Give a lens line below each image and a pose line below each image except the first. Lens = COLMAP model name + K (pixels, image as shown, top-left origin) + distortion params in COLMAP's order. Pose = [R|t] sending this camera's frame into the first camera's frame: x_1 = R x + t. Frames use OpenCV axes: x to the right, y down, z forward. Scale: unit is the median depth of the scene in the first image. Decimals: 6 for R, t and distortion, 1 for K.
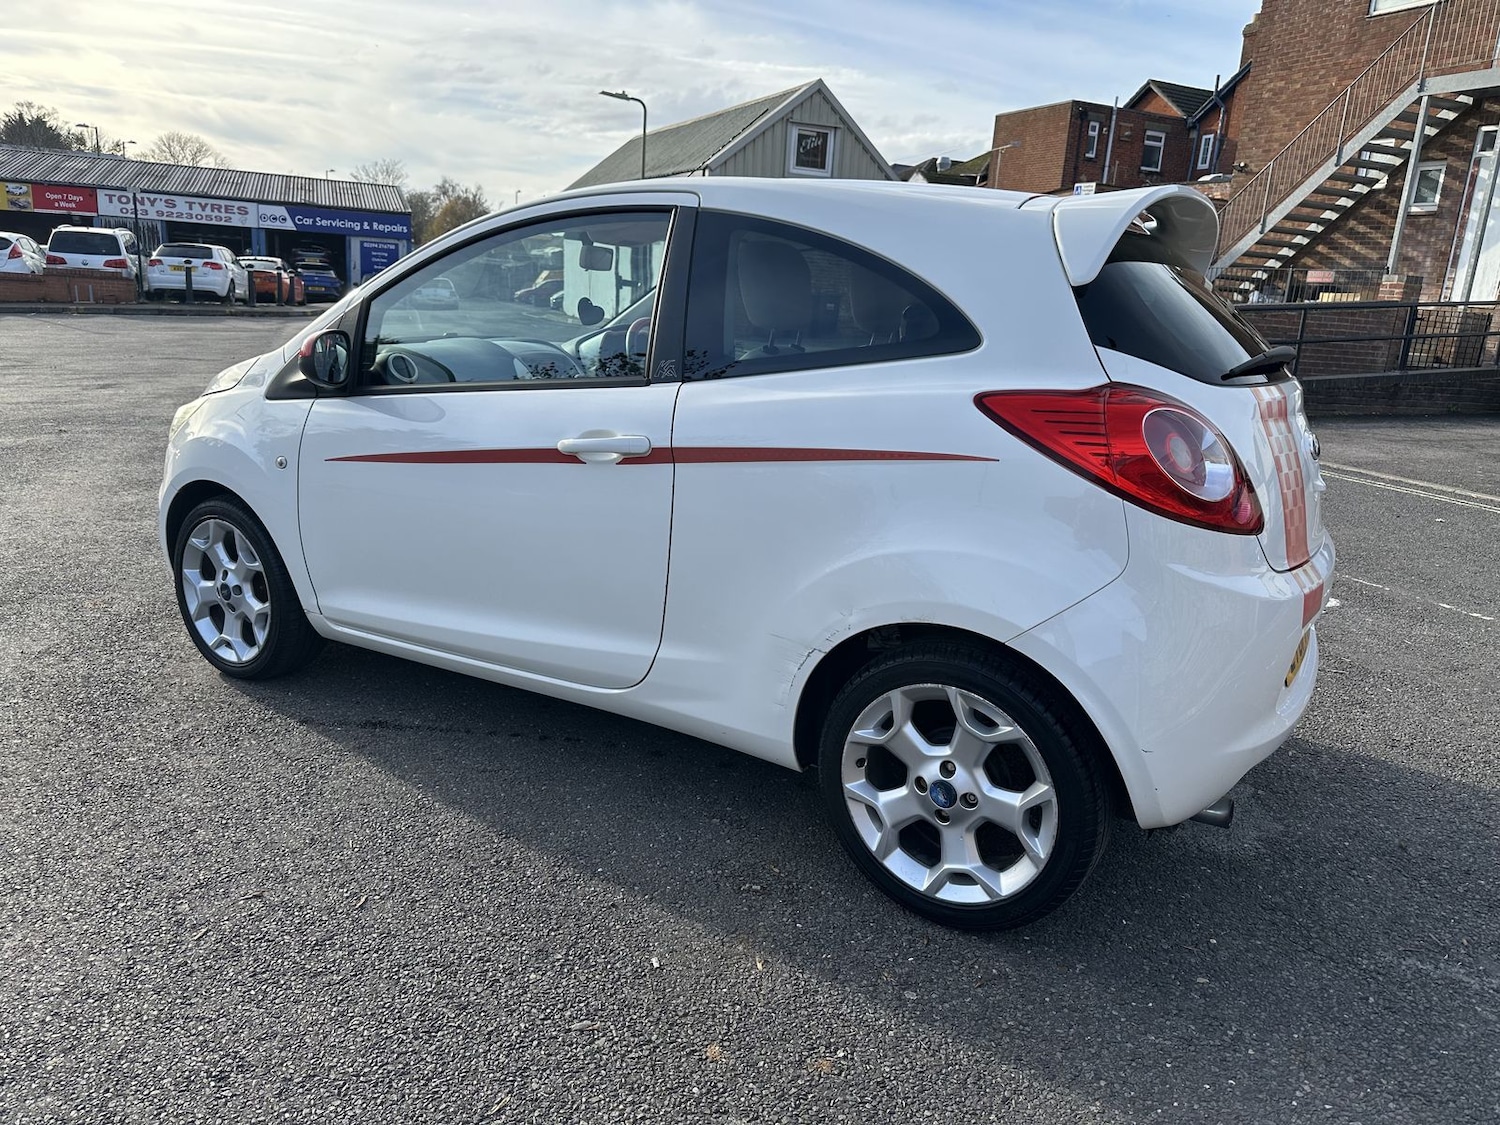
lens RADIAL K [[1090.5, 0, 750.0], [0, 1090.5, 562.5], [0, 0, 1]] dist [0.025041, -0.021057]
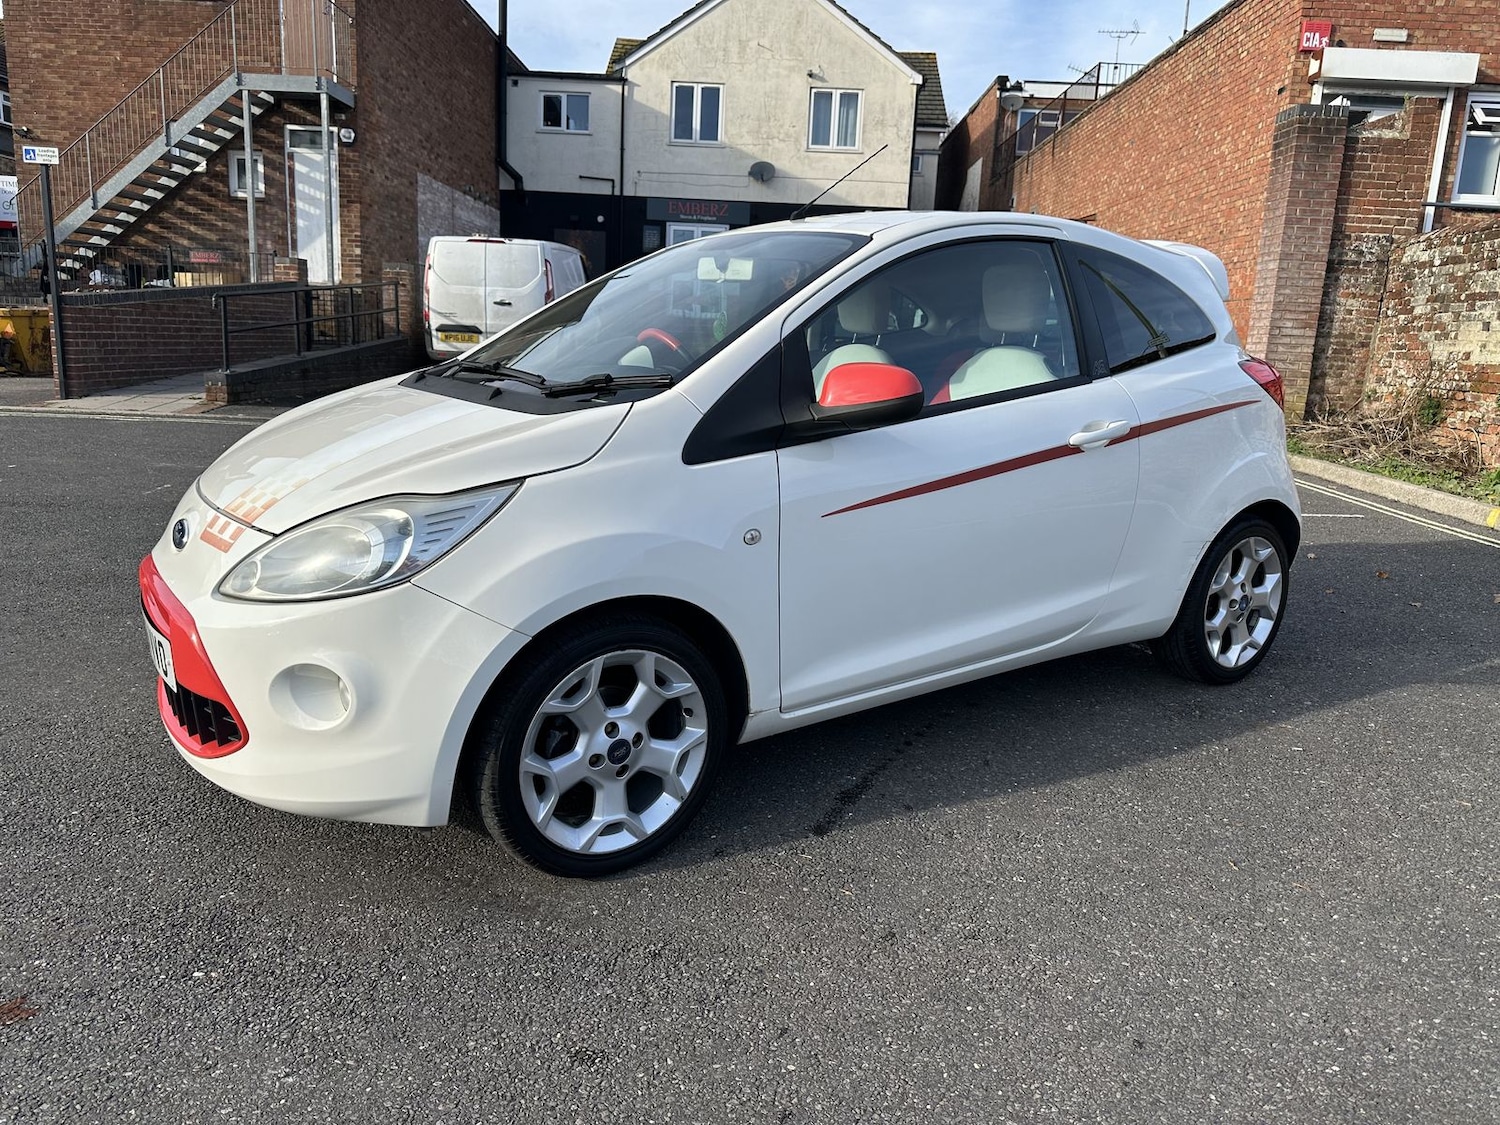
lens RADIAL K [[1090.5, 0, 750.0], [0, 1090.5, 562.5], [0, 0, 1]] dist [0.025041, -0.021057]
pose [[0.394246, -0.238299, 0.887571, -0.231281], [0.216206, 0.962739, 0.162445, -0.041271], [-0.893210, 0.127855, 0.431078, 0.136556]]
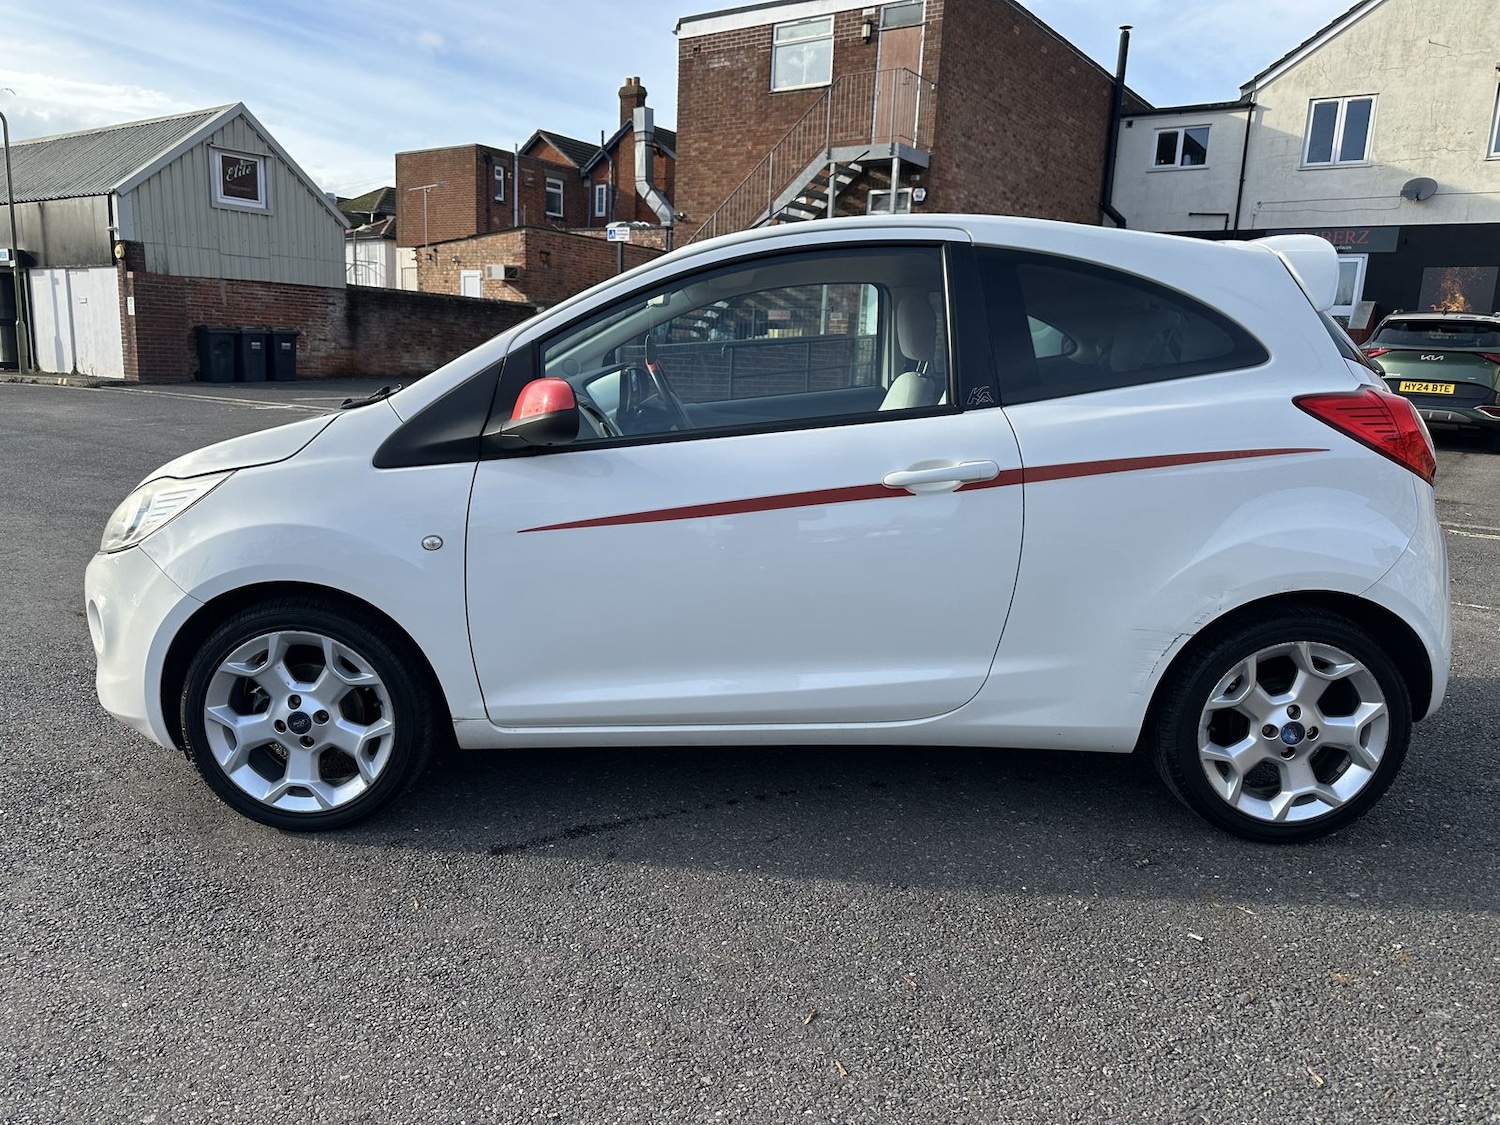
lens RADIAL K [[1104.9, 0, 741.3], [0, 1104.9, 563.8], [0, 0, 1]] dist [0.036820, -0.043163]
pose [[0.849183, -0.128646, 0.512191, -0.134354], [0.147538, 0.989049, 0.003808, -0.009277], [-0.507072, 0.072333, 0.858863, 0.036032]]
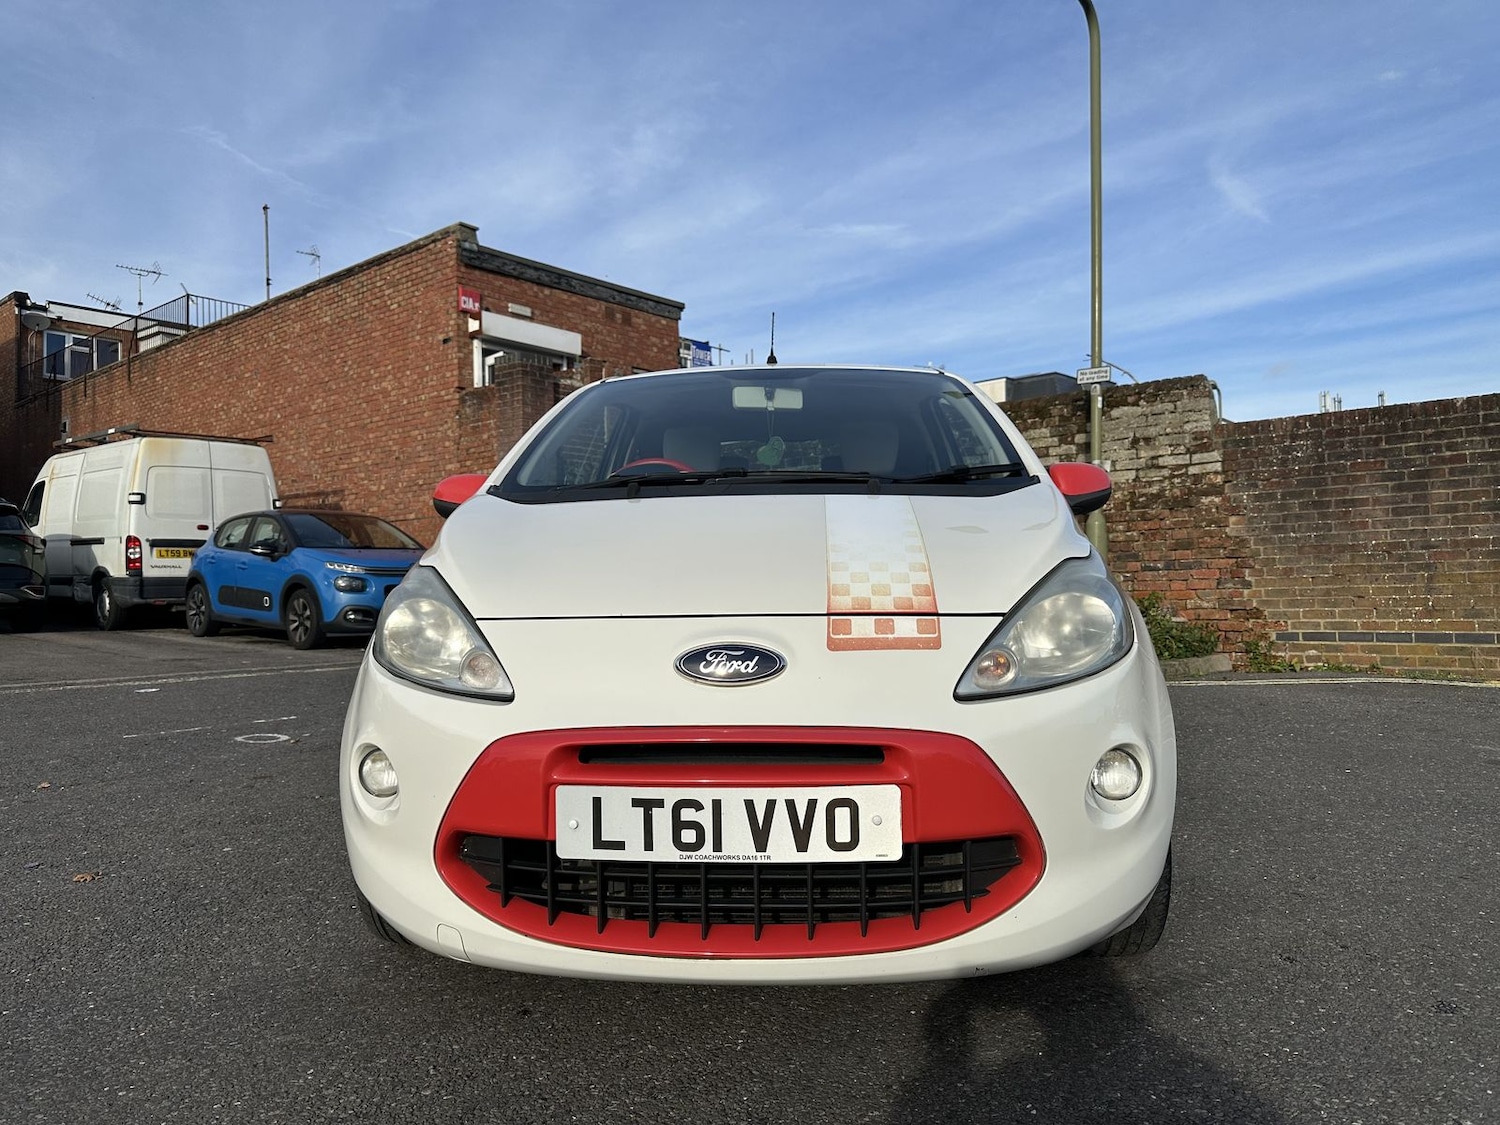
lens RADIAL K [[1081.5, 0, 750.0], [0, 1081.5, 562.5], [0, 0, 1]] dist [0.094027, -0.144310]
pose [[-0.480289, -0.035113, 0.876407, -0.218145], [0.206749, 0.966511, 0.152026, -0.064766], [-0.852395, 0.254212, -0.456945, 0.335142]]
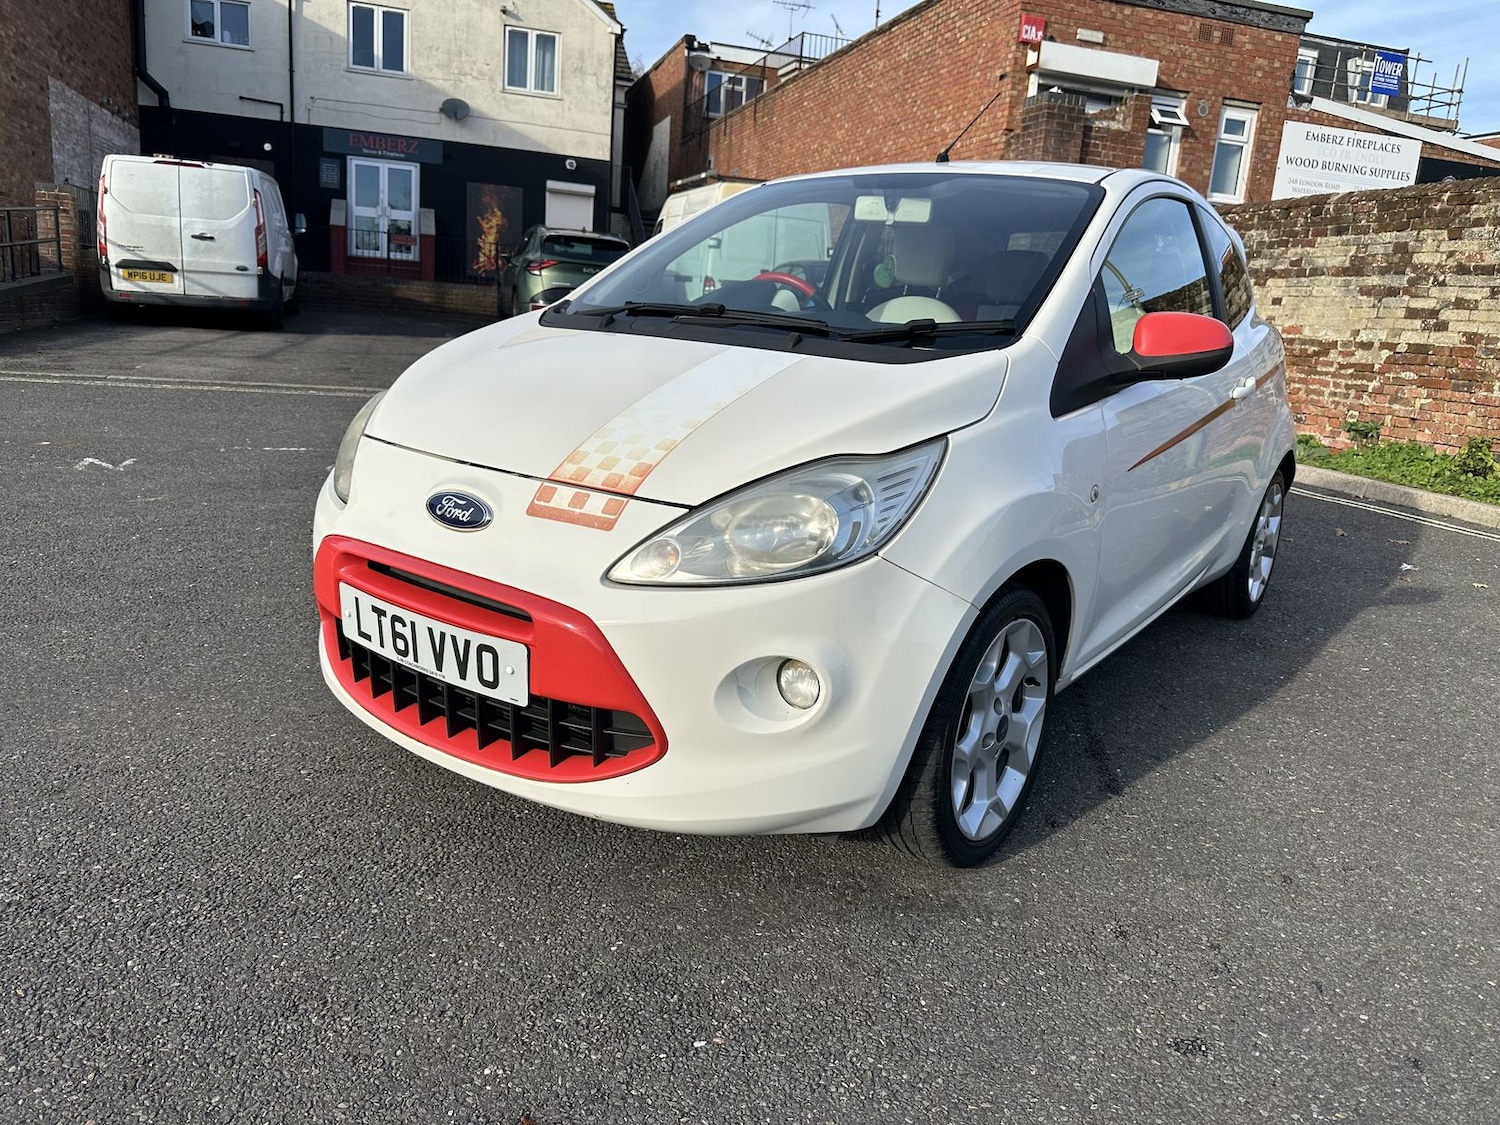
lens RADIAL K [[1090.5, 0, 750.0], [0, 1090.5, 562.5], [0, 0, 1]] dist [0.025041, -0.021057]
pose [[0.080233, -0.281623, 0.956165, -0.242832], [0.185910, 0.946653, 0.263221, -0.059524], [-0.979285, 0.156642, 0.128310, 0.234307]]
